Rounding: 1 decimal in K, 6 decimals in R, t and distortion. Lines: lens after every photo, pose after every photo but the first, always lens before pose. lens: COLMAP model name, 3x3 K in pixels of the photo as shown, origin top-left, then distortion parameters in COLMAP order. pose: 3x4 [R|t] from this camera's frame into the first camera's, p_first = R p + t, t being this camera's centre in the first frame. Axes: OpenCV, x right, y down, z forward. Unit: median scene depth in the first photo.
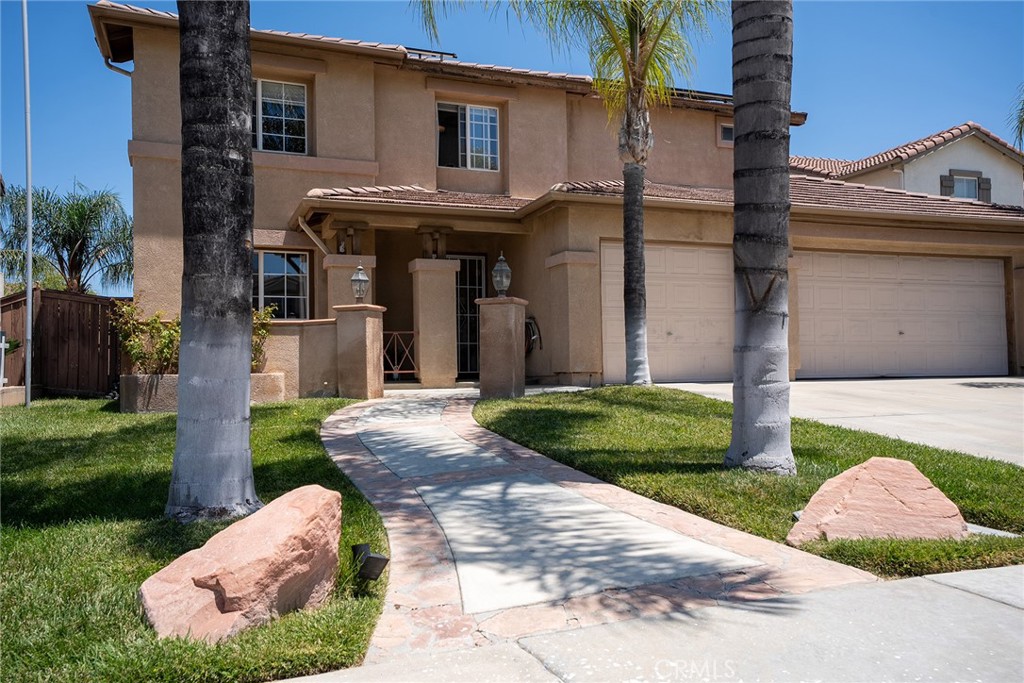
lens RADIAL K [[772.5, 0, 512.0], [0, 772.5, 341.5], [0, 0, 1]] dist [0.053249, 0.006015]
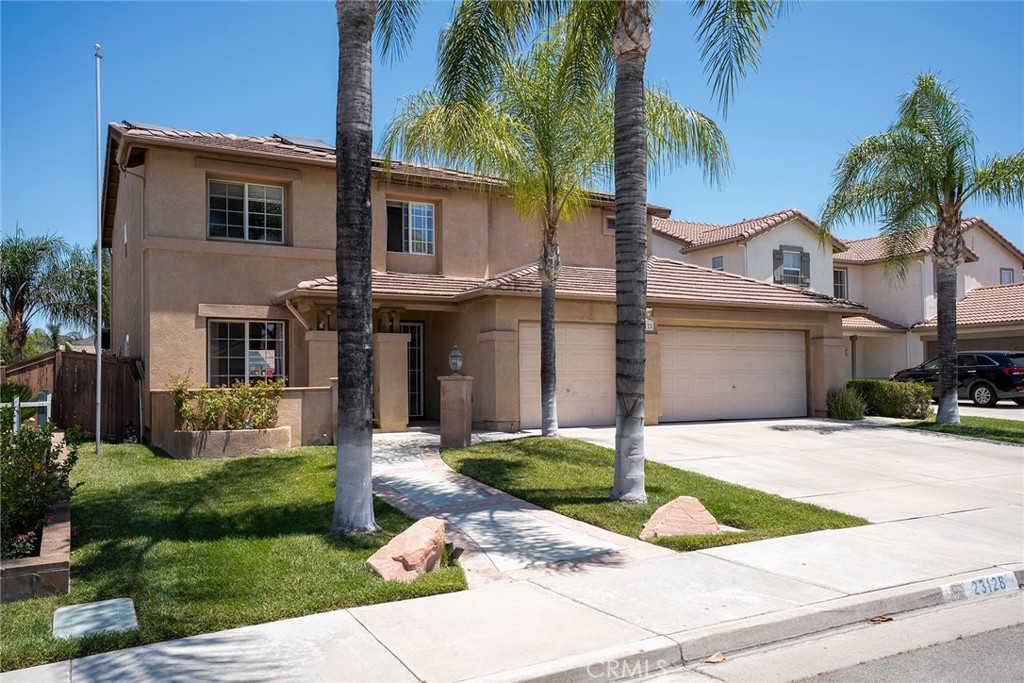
lens RADIAL K [[766.1, 0, 500.8], [0, 766.1, 369.6], [0, 0, 1]] dist [0.001814, 0.002138]
pose [[0.991292, 0.006517, 0.131519, -0.115134], [-0.008793, 0.999821, 0.016736, -0.090233], [-0.131386, -0.017747, 0.991172, -0.391468]]
